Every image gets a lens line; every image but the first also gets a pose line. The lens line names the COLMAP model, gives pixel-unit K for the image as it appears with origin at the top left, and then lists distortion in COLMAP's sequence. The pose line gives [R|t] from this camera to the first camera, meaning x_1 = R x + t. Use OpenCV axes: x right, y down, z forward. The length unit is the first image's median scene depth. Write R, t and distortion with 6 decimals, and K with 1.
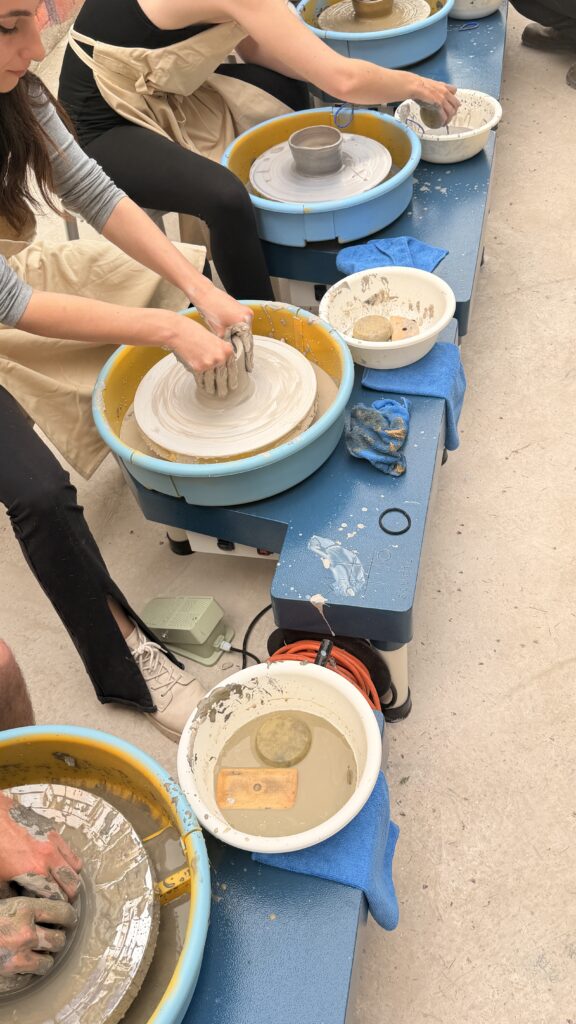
lens RADIAL K [[892.3, 0, 288.0], [0, 892.3, 512.0], [0, 0, 1]] dist [0.113988, 0.000094]
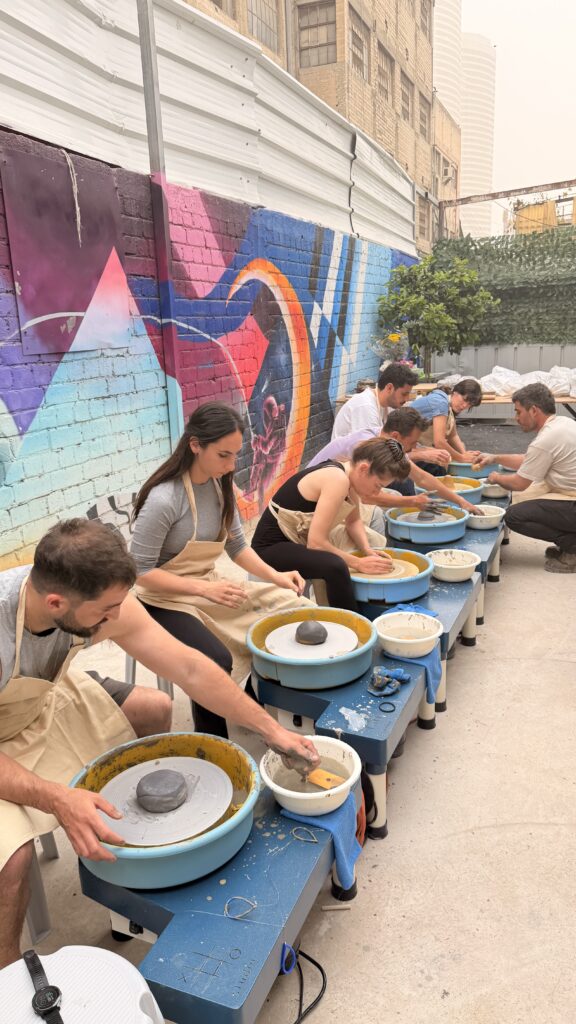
lens RADIAL K [[708.6, 0, 288.0], [0, 708.6, 512.0], [0, 0, 1]] dist [-0.003111, -0.001702]
pose [[0.977594, 0.121349, -0.171999, 0.111072], [-0.194242, 0.834908, -0.514974, 0.429481], [0.081112, 0.536845, 0.839773, -0.443746]]
